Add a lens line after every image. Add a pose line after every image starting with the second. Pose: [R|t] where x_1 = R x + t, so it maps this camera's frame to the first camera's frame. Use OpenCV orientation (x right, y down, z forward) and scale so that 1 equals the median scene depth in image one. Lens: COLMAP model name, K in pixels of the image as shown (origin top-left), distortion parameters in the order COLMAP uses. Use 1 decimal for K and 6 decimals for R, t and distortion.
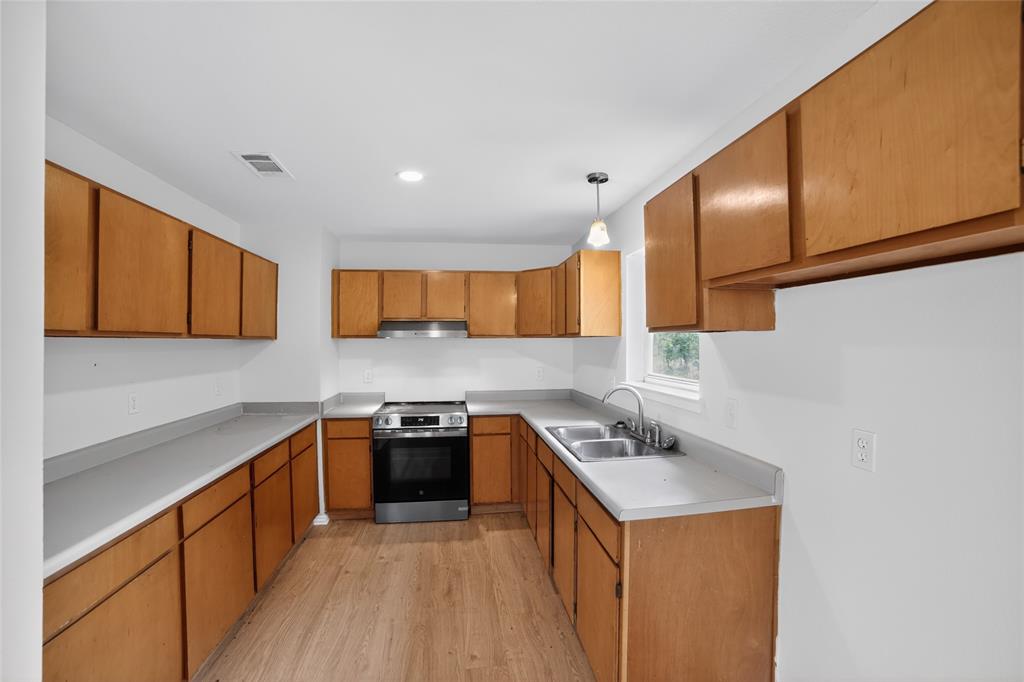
lens RADIAL K [[423.9, 0, 512.0], [0, 423.9, 341.0], [0, 0, 1]] dist [-0.097374, 0.035294]
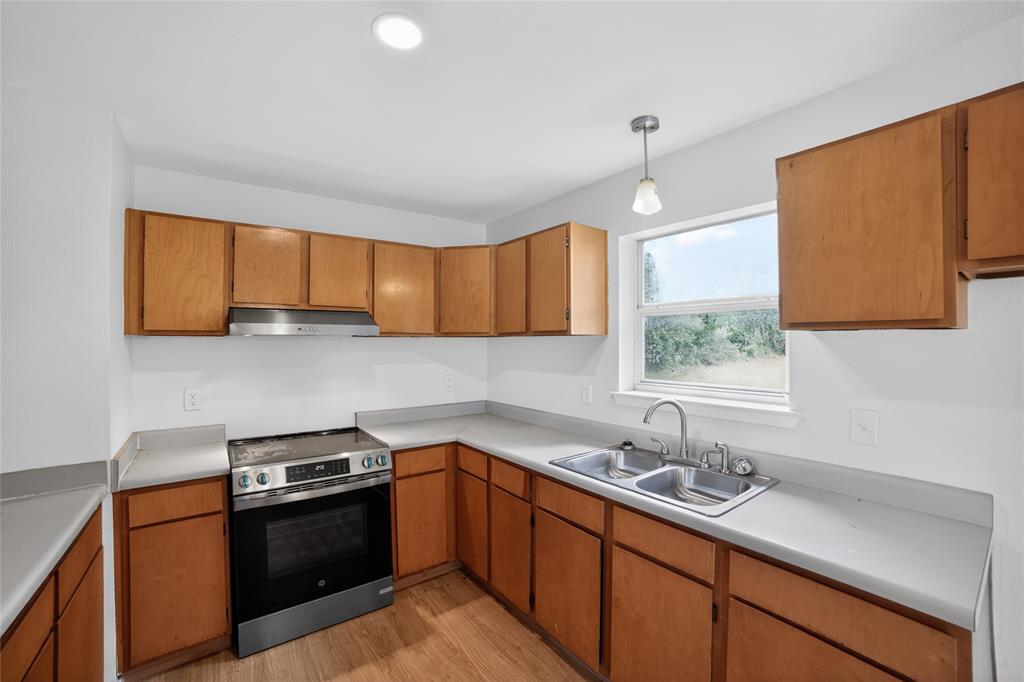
lens RADIAL K [[423.9, 0, 512.0], [0, 423.9, 341.0], [0, 0, 1]] dist [-0.097374, 0.035294]
pose [[0.879214, 0.001436, 0.476425, -0.263908], [-0.001010, 0.999999, -0.001150, 0.000835], [-0.476426, 0.000530, 0.879214, 0.338696]]
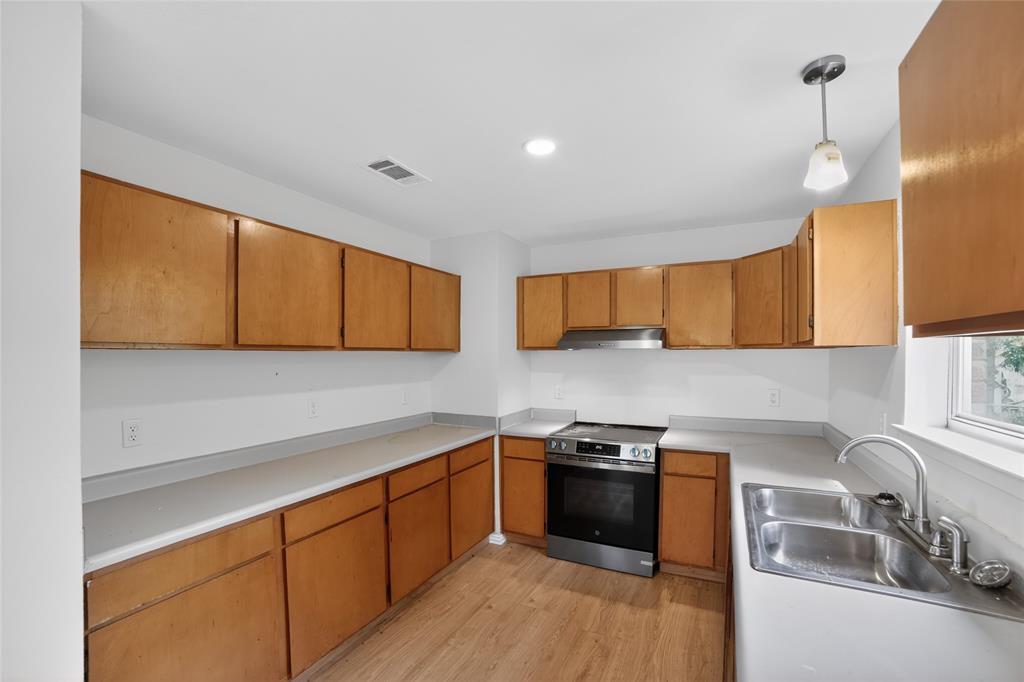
lens RADIAL K [[421.5, 0, 517.4], [0, 421.5, 358.0], [0, 0, 1]] dist [-0.117928, 0.045137]
pose [[0.824382, 0.006943, -0.565991, 0.121487], [0.000310, 0.999919, 0.012717, -0.001044], [0.566034, -0.010659, 0.824313, 0.232138]]
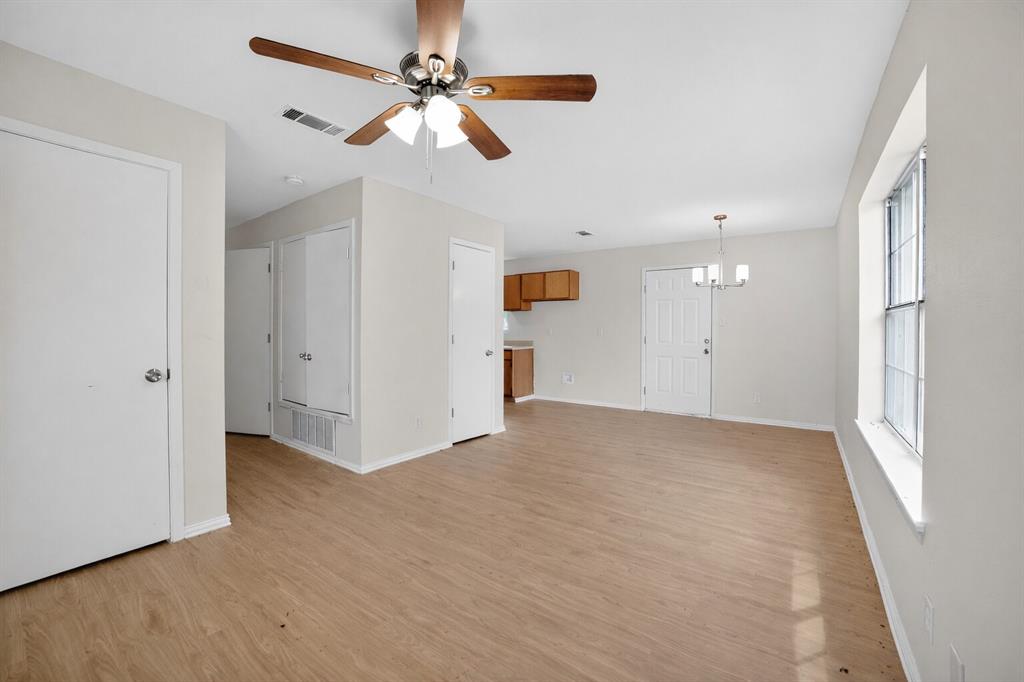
lens RADIAL K [[423.9, 0, 512.0], [0, 423.9, 341.0], [0, 0, 1]] dist [-0.097374, 0.035294]
pose [[0.679650, -0.009358, 0.733477, -1.463926], [-0.012121, 0.999639, 0.023986, 0.096179], [-0.733436, -0.025192, 0.679291, -1.003255]]
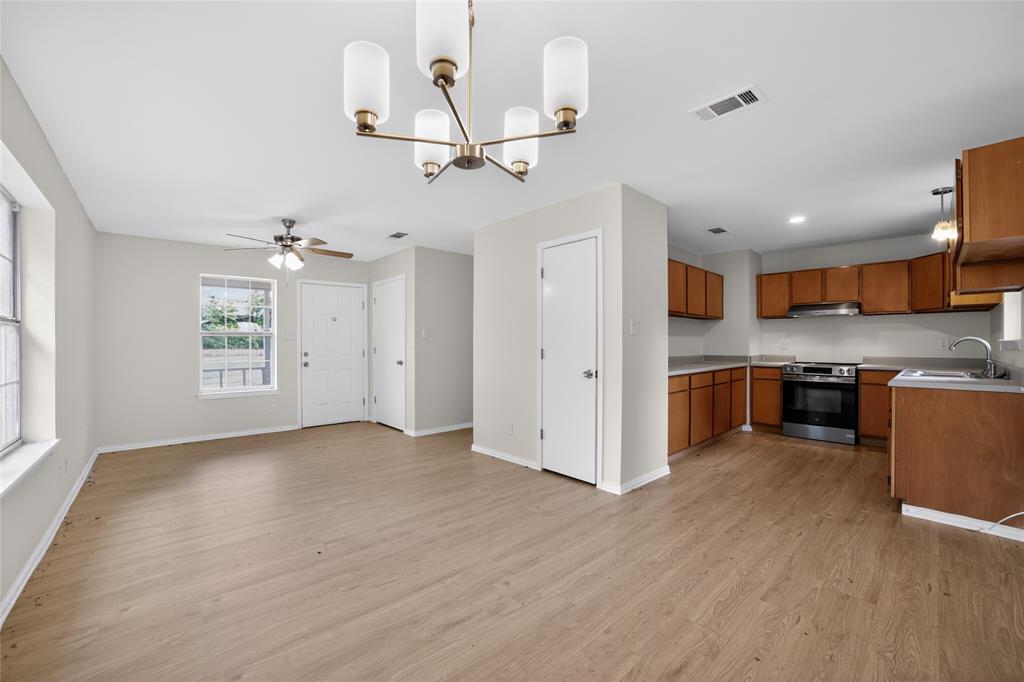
lens RADIAL K [[423.9, 0, 512.0], [0, 423.9, 341.0], [0, 0, 1]] dist [-0.097374, 0.035294]
pose [[0.567061, -0.000795, -0.823675, 0.359951], [-0.001336, 0.999997, -0.001885, 0.093078], [0.823674, 0.002169, 0.567059, -0.720127]]
